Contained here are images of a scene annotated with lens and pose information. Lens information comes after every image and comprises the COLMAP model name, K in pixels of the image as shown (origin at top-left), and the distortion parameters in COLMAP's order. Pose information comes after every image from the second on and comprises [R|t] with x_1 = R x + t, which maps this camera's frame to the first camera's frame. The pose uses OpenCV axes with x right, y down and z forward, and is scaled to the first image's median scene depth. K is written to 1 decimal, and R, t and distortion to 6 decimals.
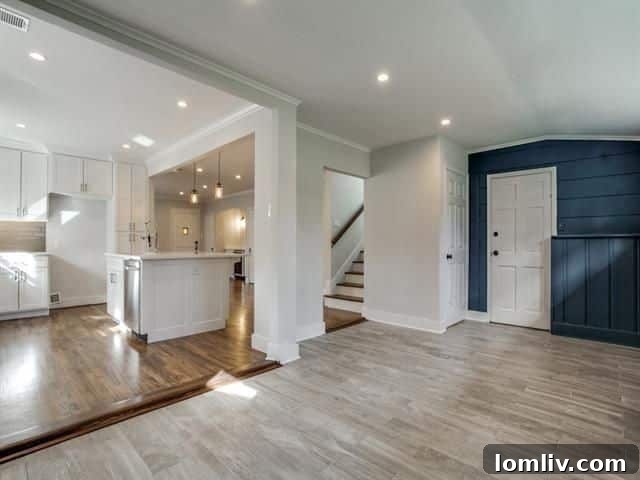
lens RADIAL K [[326.3, 0, 320.0], [0, 326.3, 240.0], [0, 0, 1]] dist [0.073487, 0.000004]
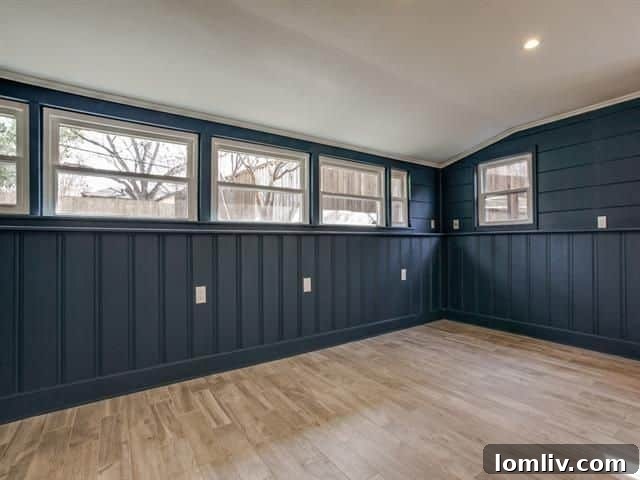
lens RADIAL K [[336.9, 0, 319.3], [0, 336.9, 244.3], [0, 0, 1]] dist [-0.037577, -0.000103]
pose [[-0.982381, 0.002369, 0.186874, 0.305384], [-0.000065, 0.999915, -0.013016, 0.043215], [-0.186889, -0.012799, -0.982298, 2.066915]]
